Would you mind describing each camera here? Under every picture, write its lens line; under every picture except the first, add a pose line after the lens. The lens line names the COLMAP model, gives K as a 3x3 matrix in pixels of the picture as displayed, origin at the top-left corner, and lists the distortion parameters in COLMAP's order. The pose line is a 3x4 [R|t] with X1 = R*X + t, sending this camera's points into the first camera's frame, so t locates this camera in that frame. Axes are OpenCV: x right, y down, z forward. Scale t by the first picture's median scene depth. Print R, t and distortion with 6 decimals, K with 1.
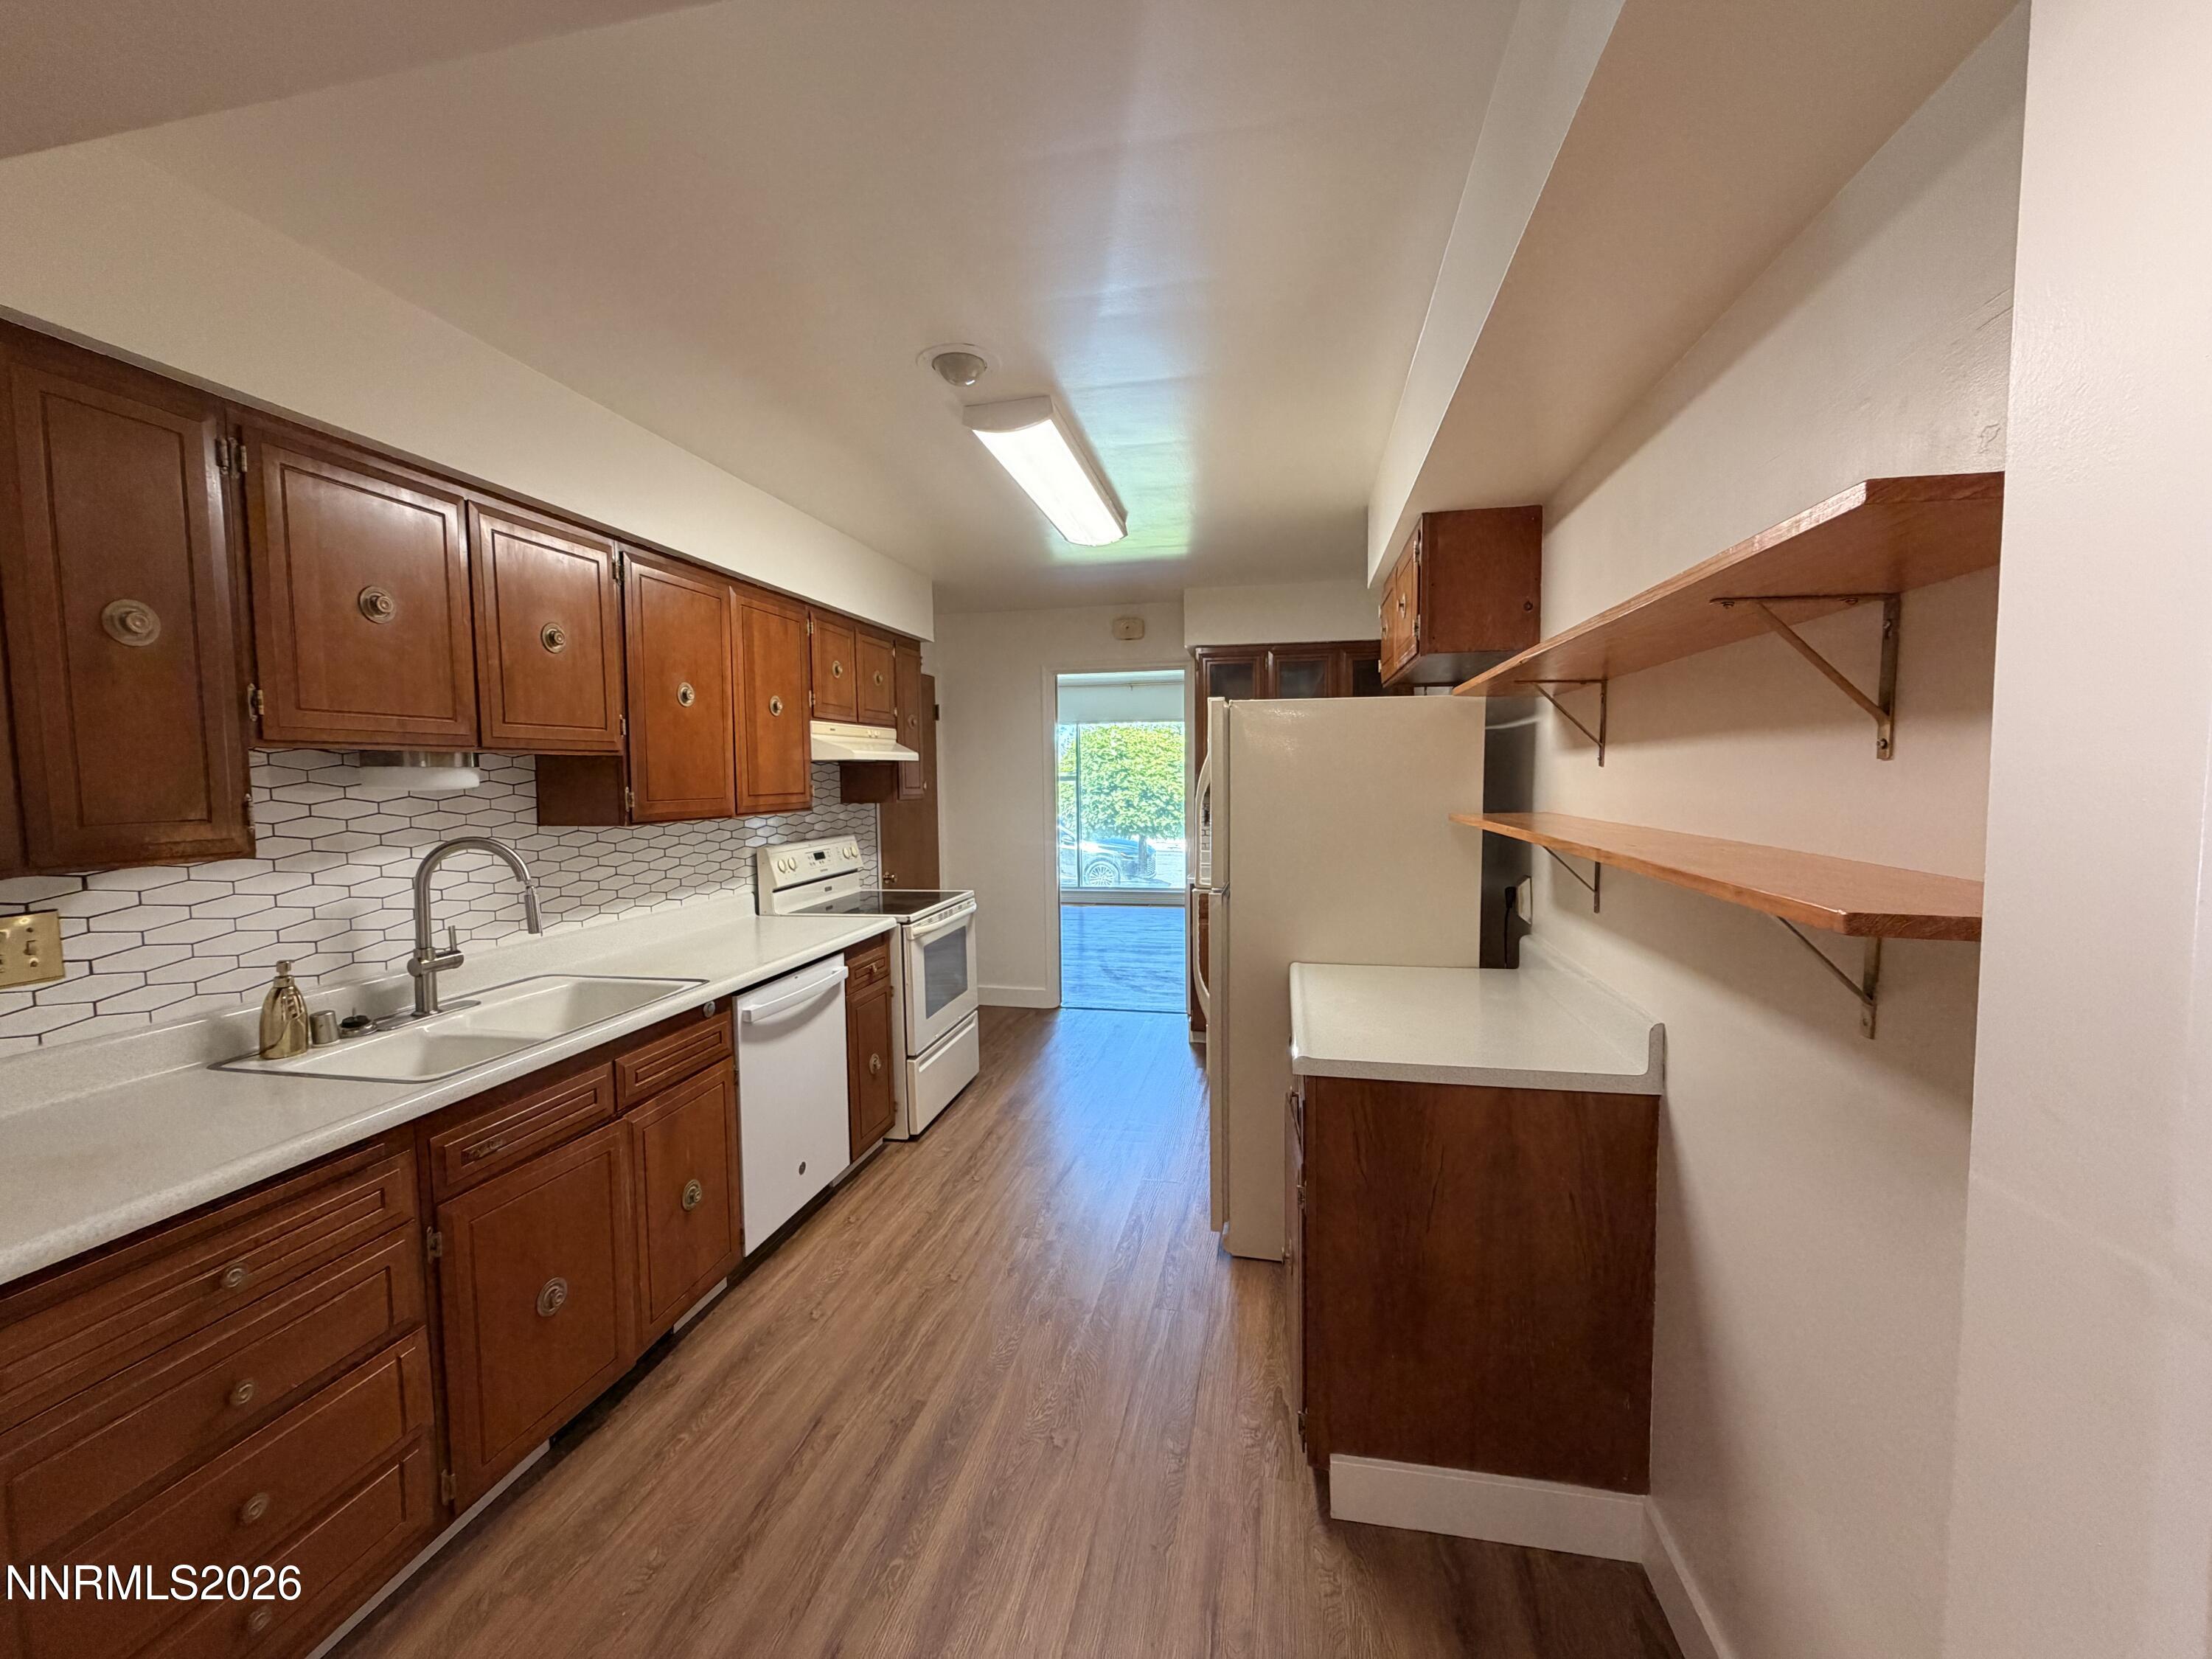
lens RADIAL K [[884.0, 0, 1098.9], [0, 884.0, 831.7], [0, 0, 1]] dist [0.001214, 0.000206]
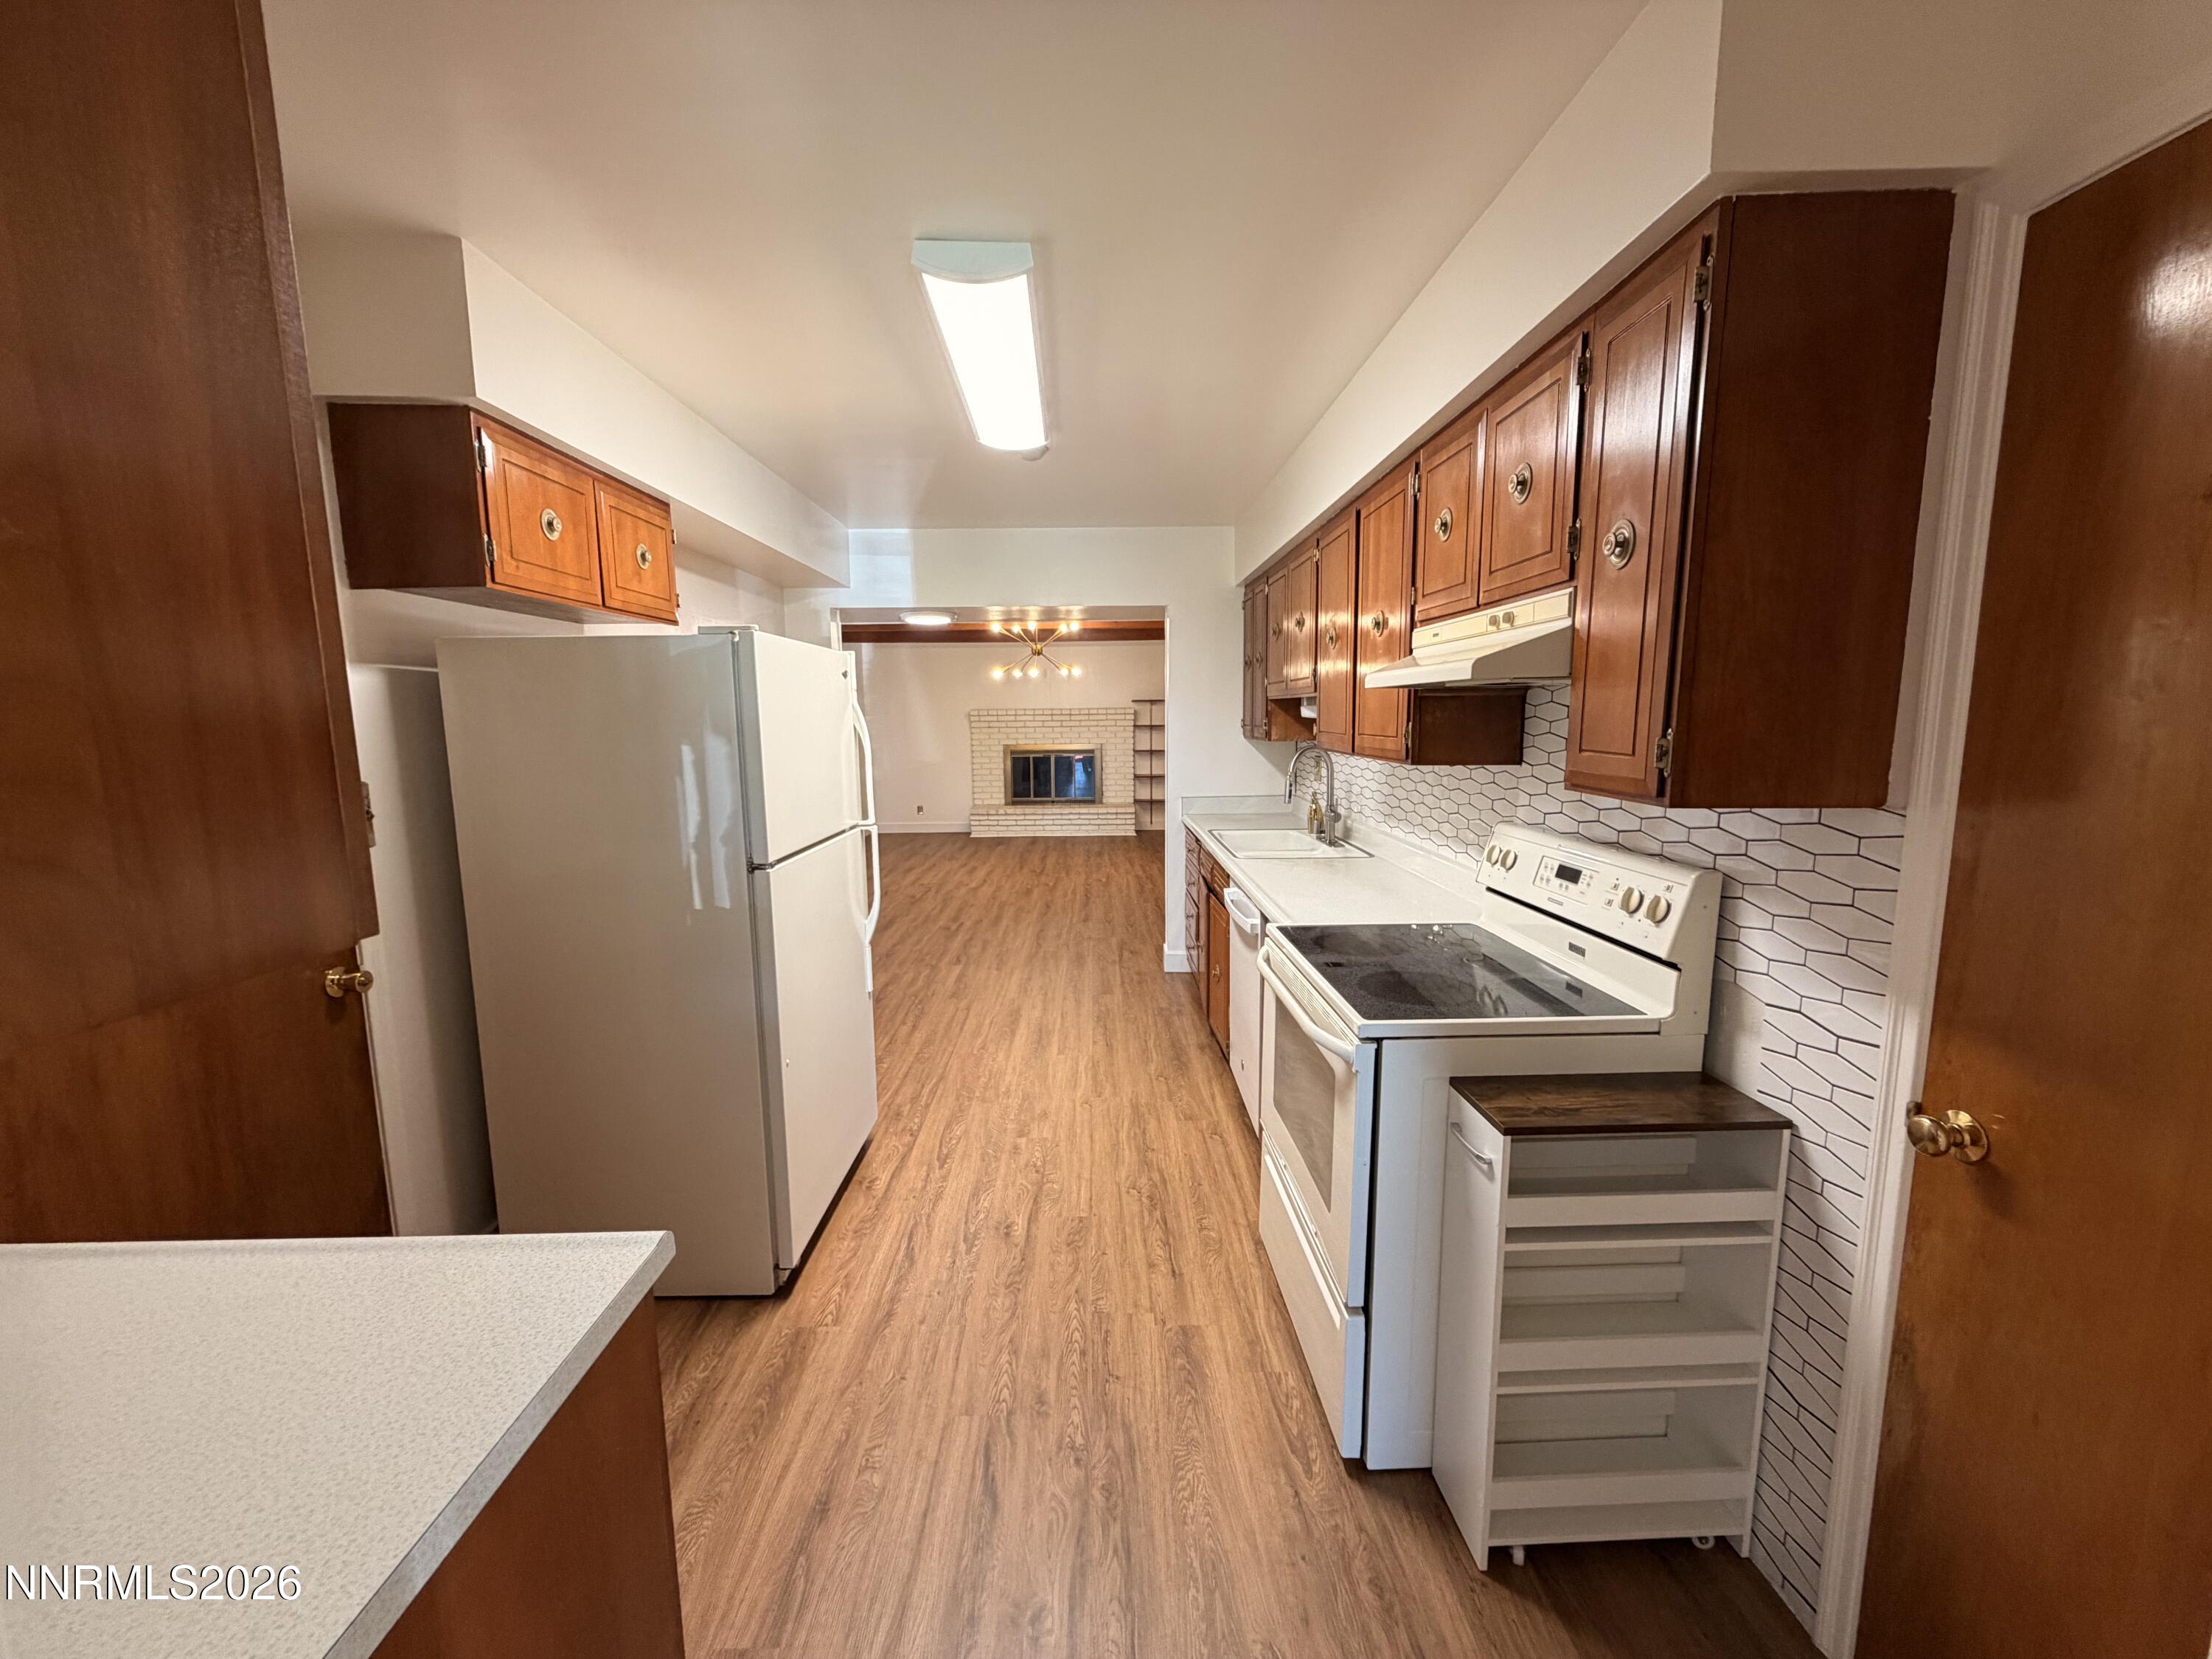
lens RADIAL K [[884.0, 0, 1098.9], [0, 884.0, 831.7], [0, 0, 1]] dist [0.001214, 0.000206]
pose [[-0.975937, 0.053256, -0.211449, 0.060055], [0.009620, 0.979288, 0.202243, -0.128781], [0.217840, 0.195342, -0.956236, 1.835001]]
